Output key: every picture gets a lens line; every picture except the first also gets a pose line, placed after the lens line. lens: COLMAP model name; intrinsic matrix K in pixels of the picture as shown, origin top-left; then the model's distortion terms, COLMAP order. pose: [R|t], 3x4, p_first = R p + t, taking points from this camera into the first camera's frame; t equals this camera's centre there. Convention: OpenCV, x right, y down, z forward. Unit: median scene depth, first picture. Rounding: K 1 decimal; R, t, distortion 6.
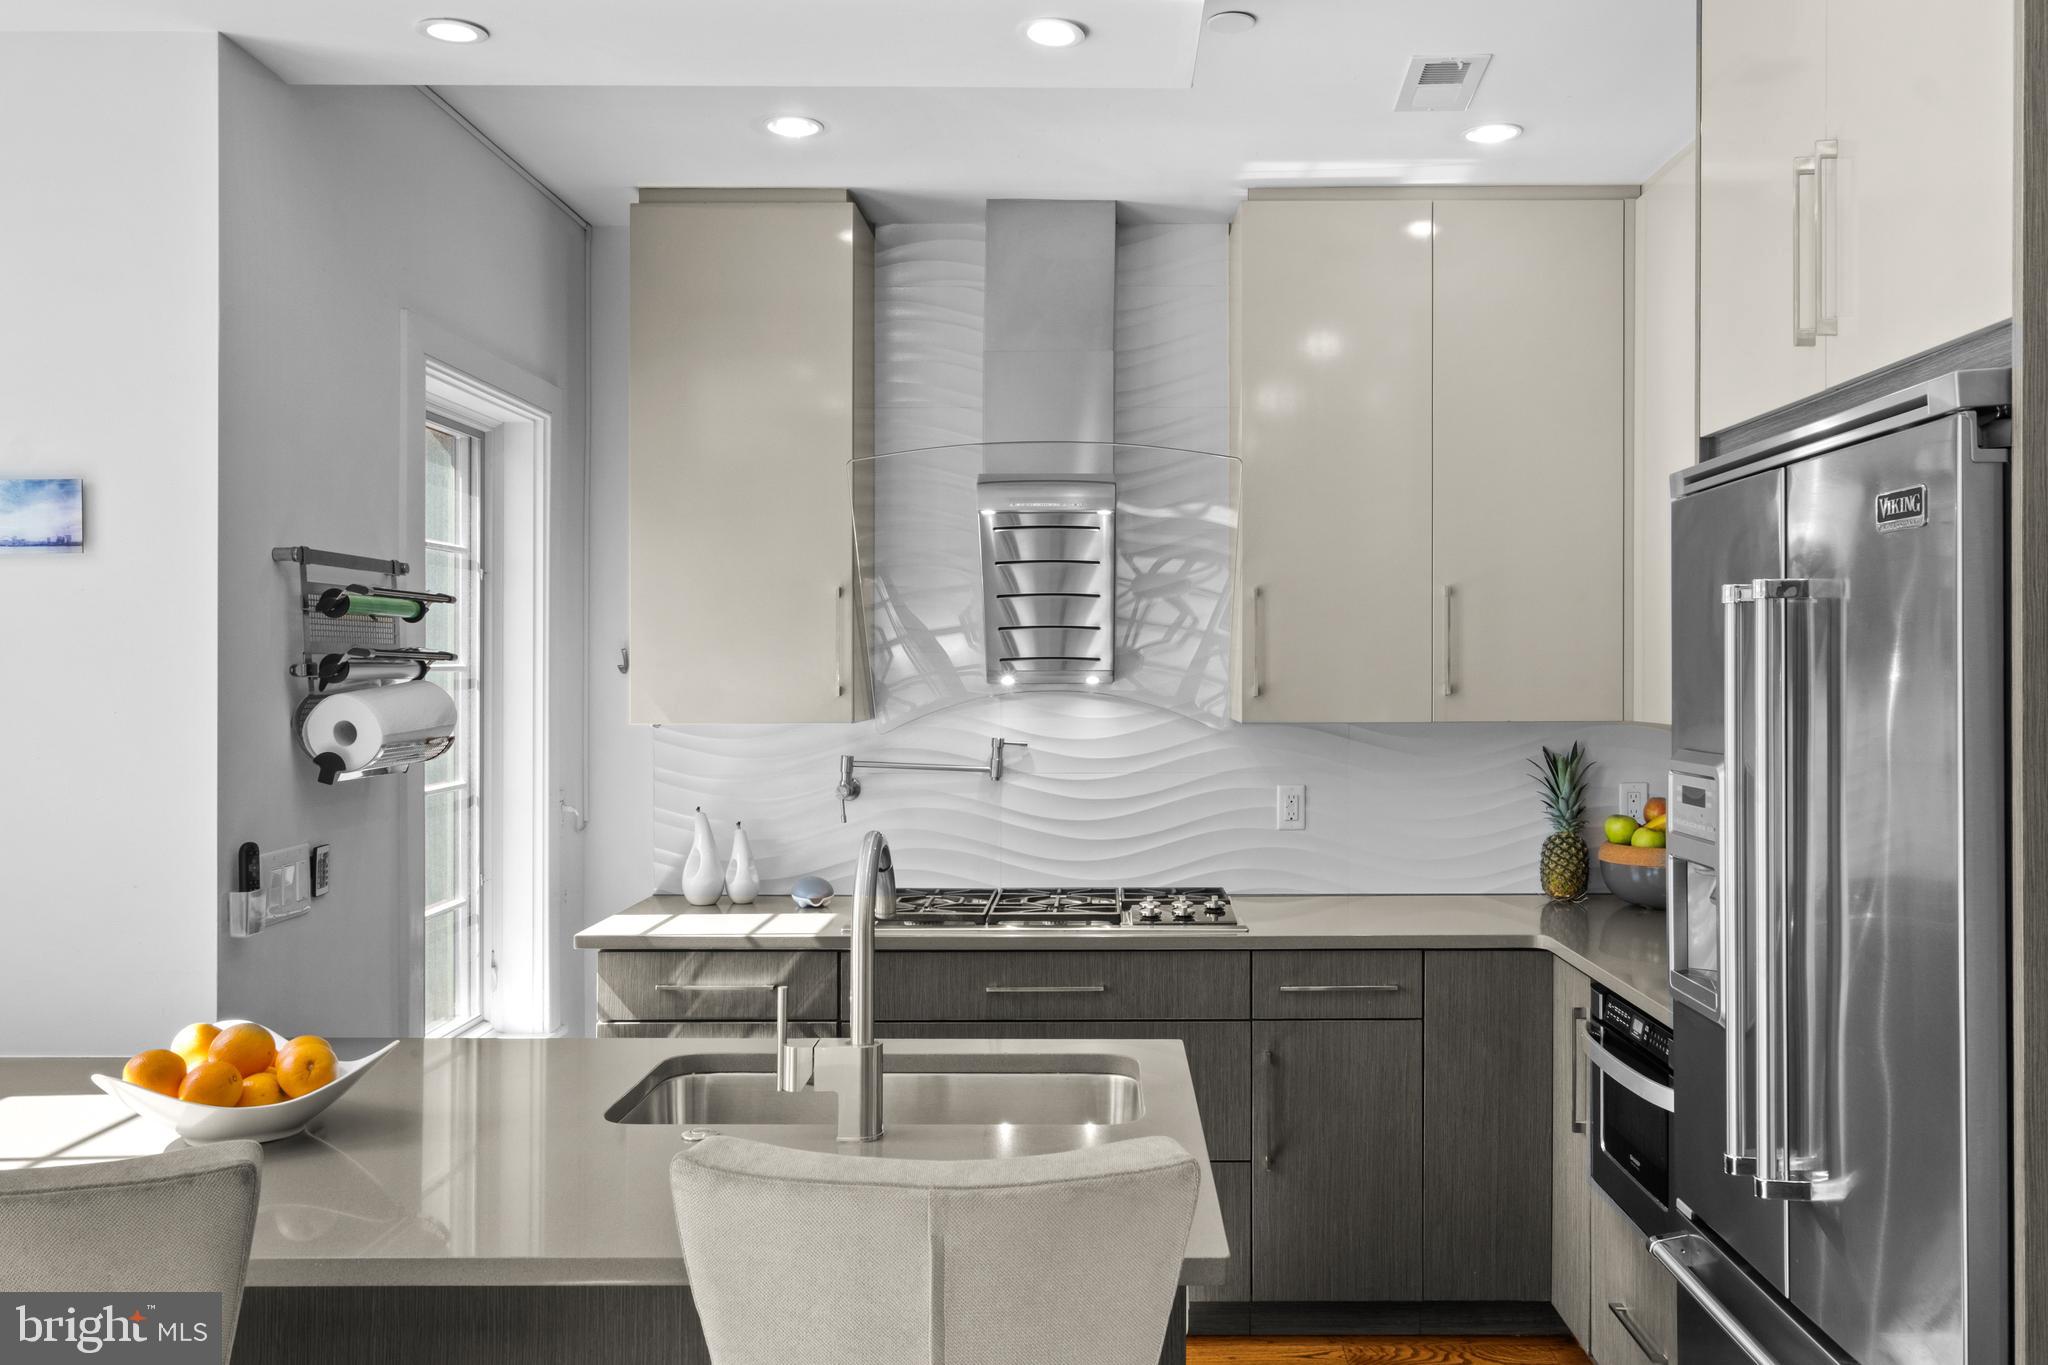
lens RADIAL K [[1484.1, 0, 1024.0], [0, 1484.1, 682.5], [0, 0, 1]] dist [0.010792, 0.000353]
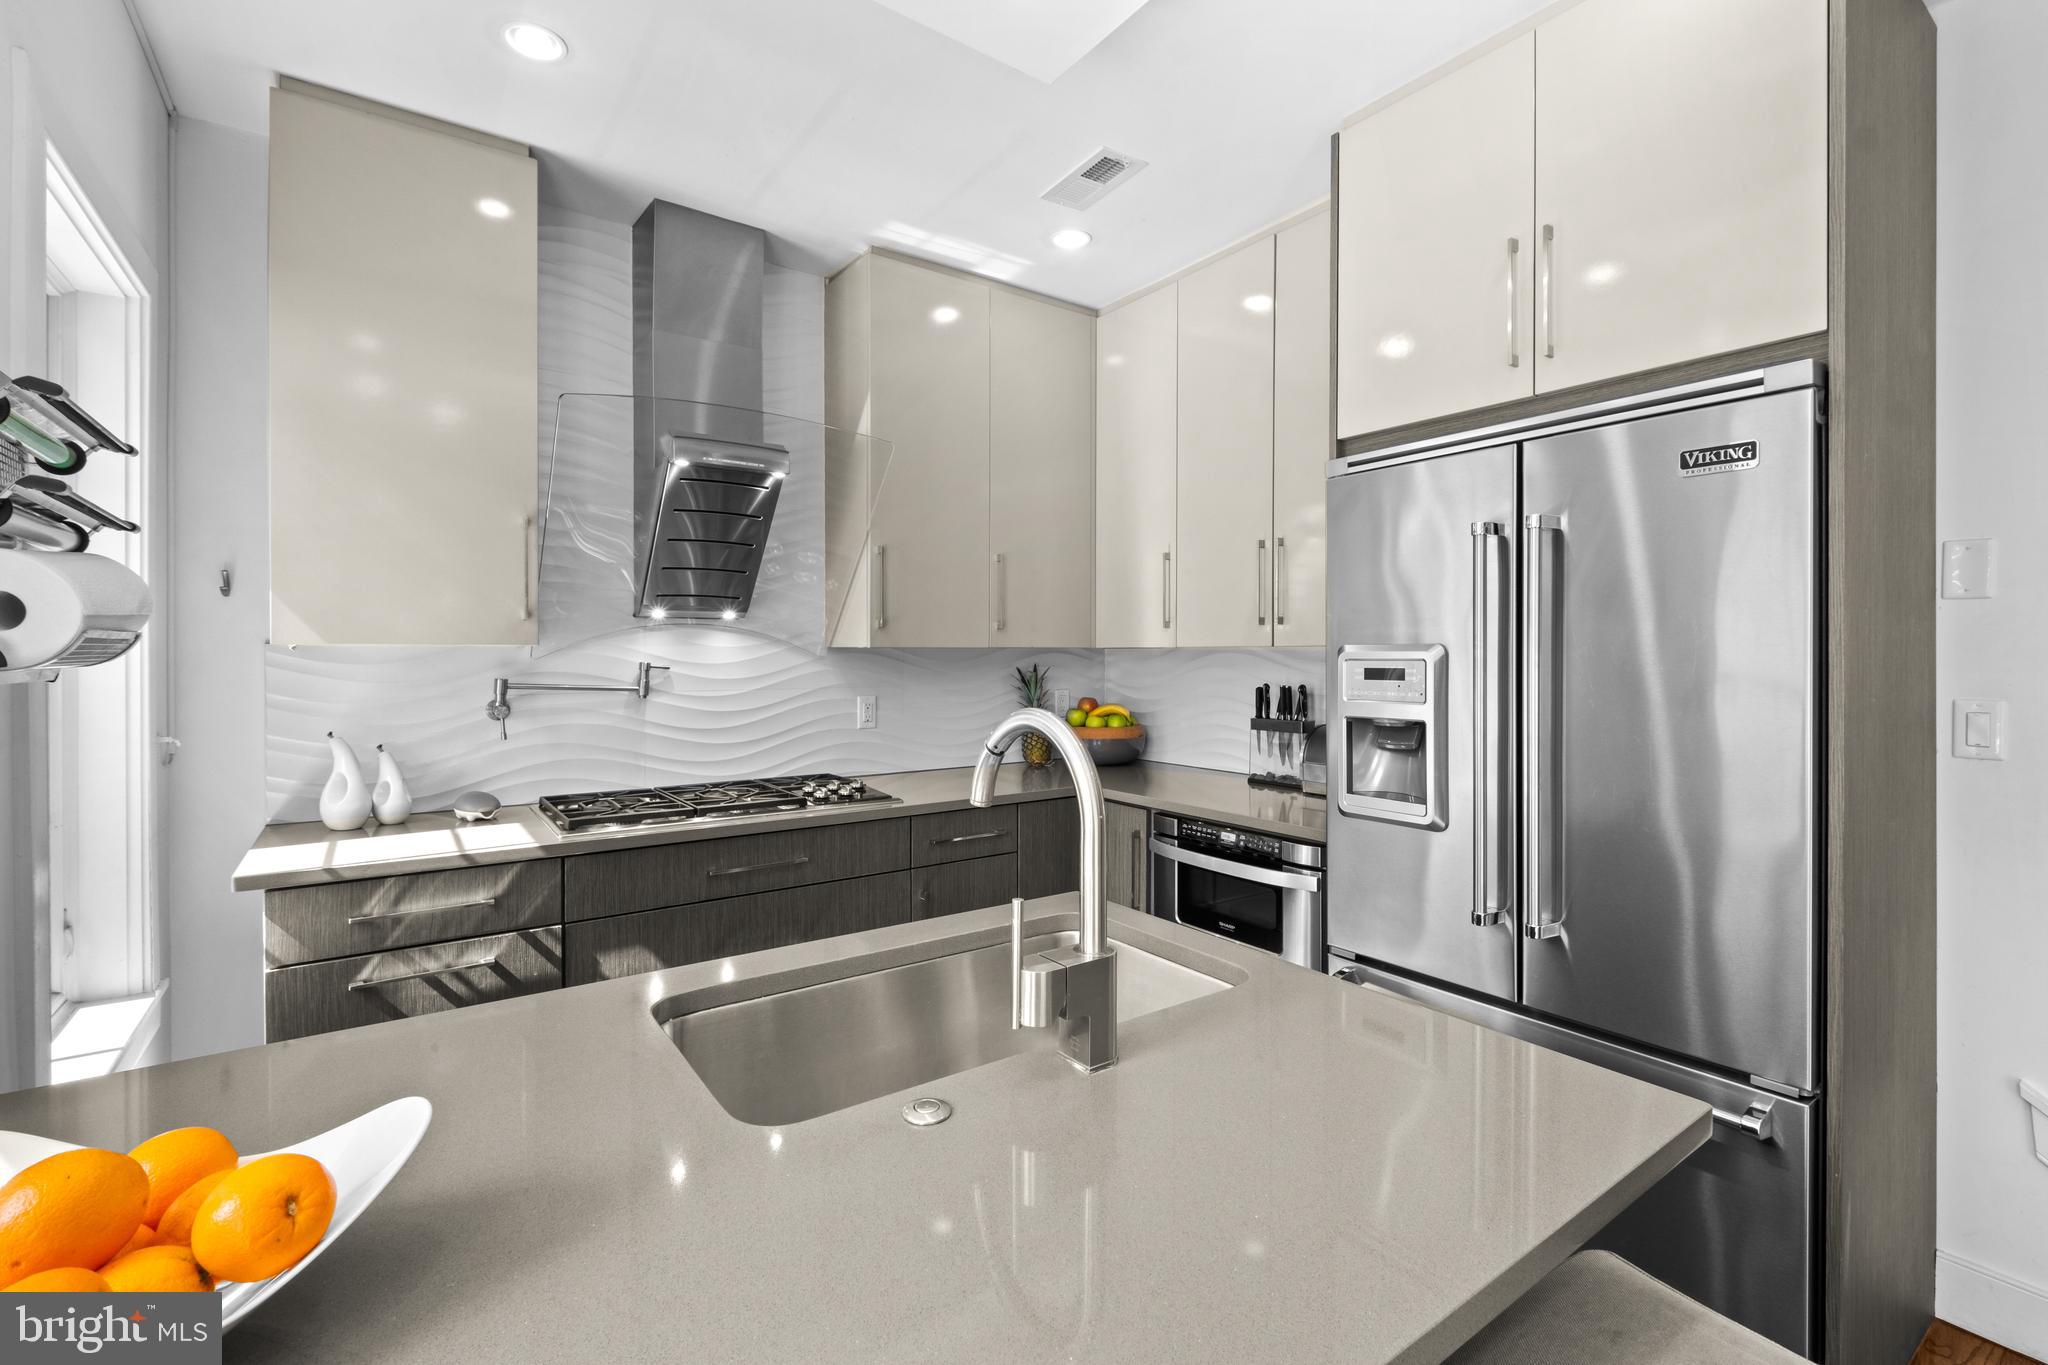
lens RADIAL K [[891.7, 0, 1032.5], [0, 891.7, 661.2], [0, 0, 1]] dist [0.000576, -0.000747]
pose [[0.820110, -0.002951, 0.572198, -0.188532], [-0.003399, 0.999944, 0.010028, 0.031040], [-0.572195, -0.010169, 0.820054, 0.261053]]
